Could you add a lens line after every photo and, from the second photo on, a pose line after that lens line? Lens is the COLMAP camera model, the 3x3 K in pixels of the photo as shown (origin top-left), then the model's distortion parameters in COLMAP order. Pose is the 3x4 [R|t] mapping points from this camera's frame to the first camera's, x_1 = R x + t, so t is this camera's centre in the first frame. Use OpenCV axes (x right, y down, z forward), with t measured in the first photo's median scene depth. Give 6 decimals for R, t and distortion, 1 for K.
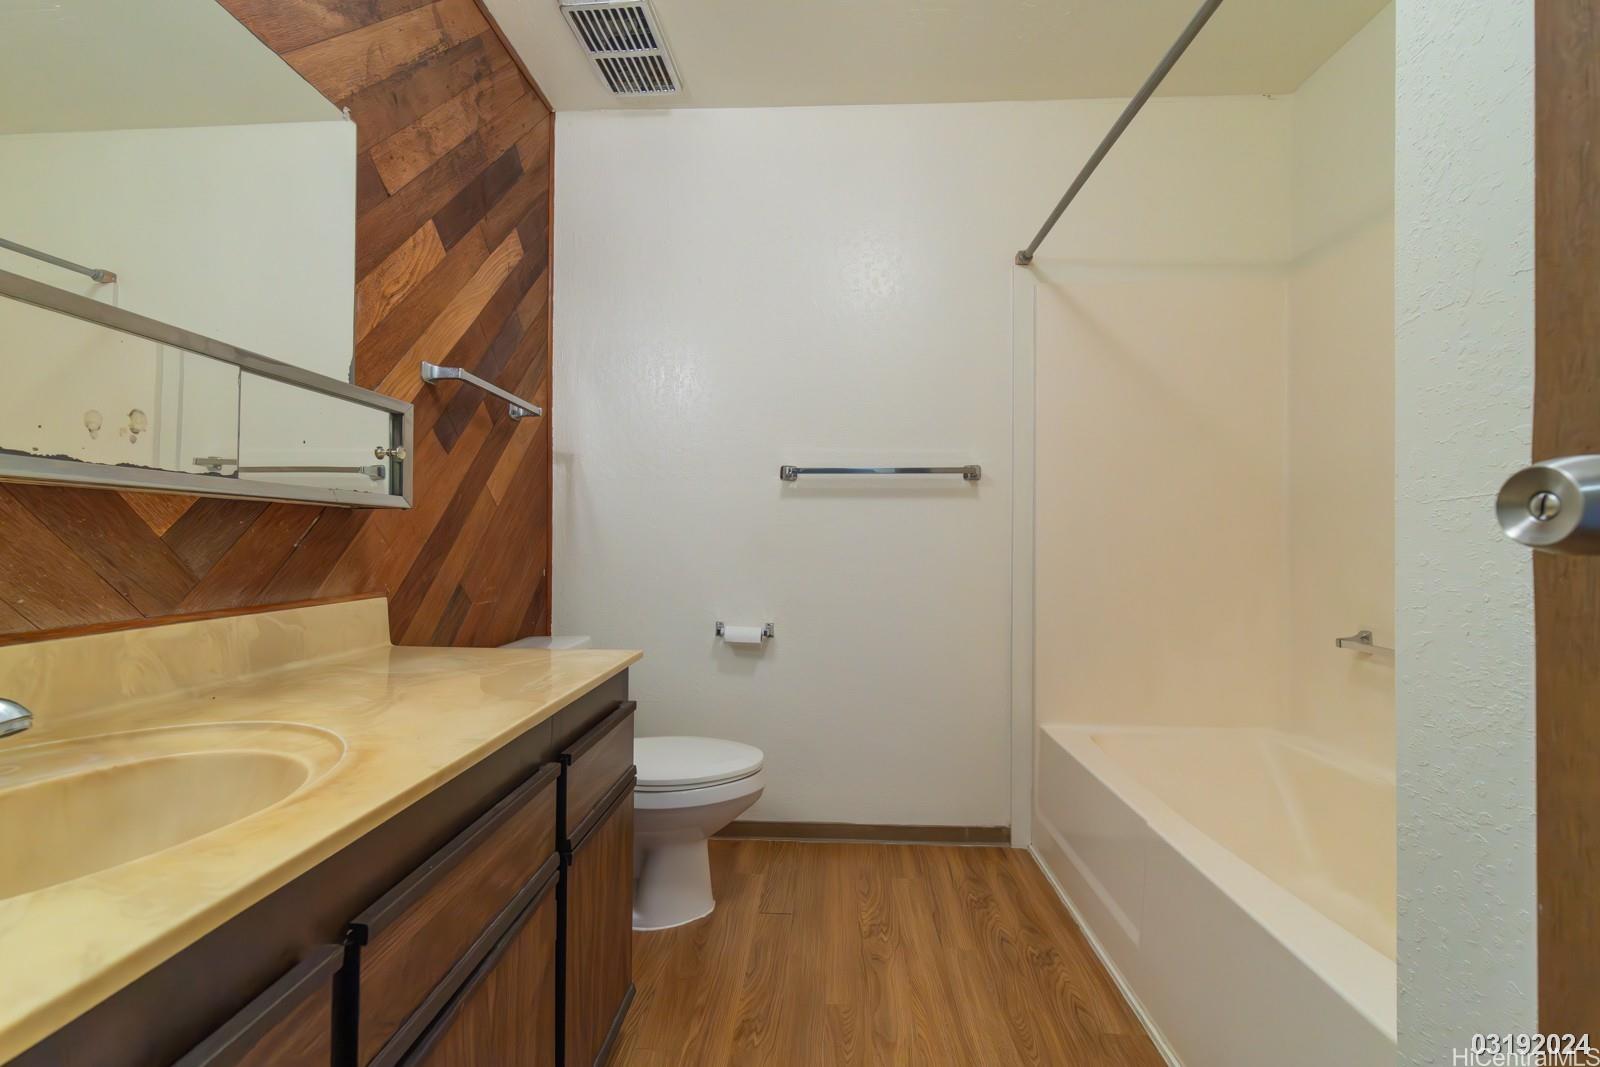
lens RADIAL K [[694.7, 0, 803.1], [0, 694.7, 536.8], [0, 0, 1]] dist [0.002271, 0.000429]
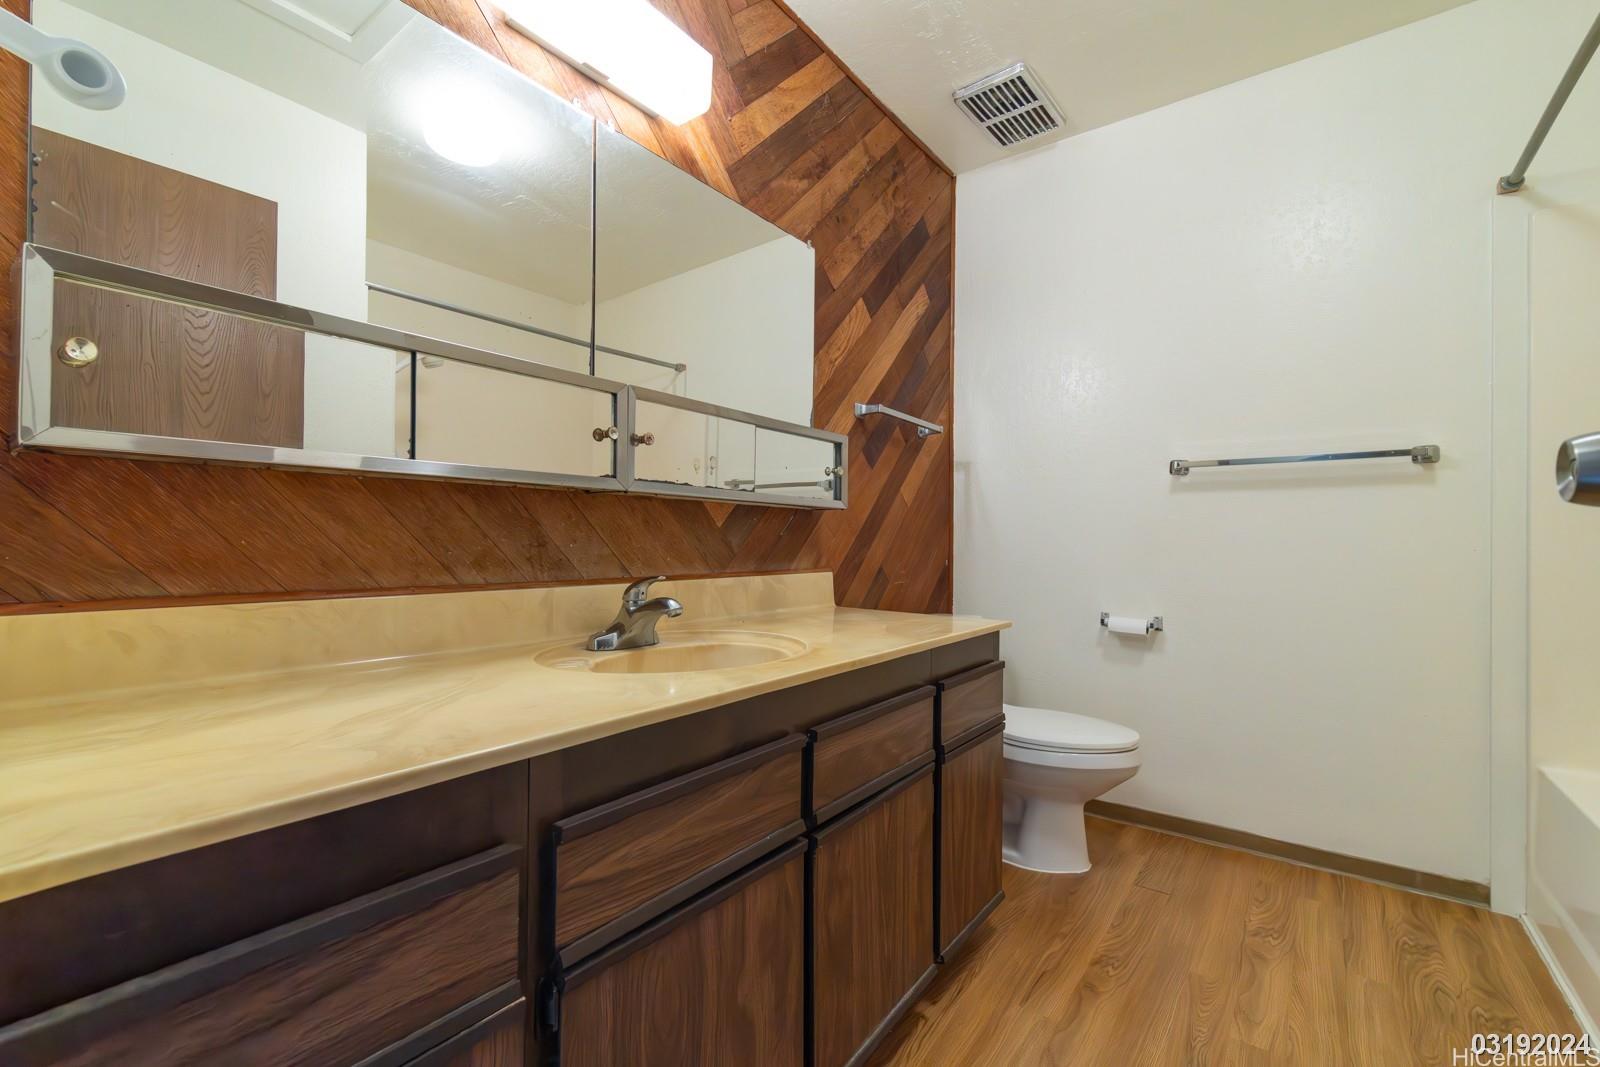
lens RADIAL K [[694.7, 0, 803.1], [0, 694.7, 536.8], [0, 0, 1]] dist [0.002271, 0.000429]
pose [[0.830259, -0.002575, -0.557371, 0.123256], [-0.000307, 0.999987, -0.005078, 0.018352], [0.557377, 0.004387, 0.830248, -0.183833]]
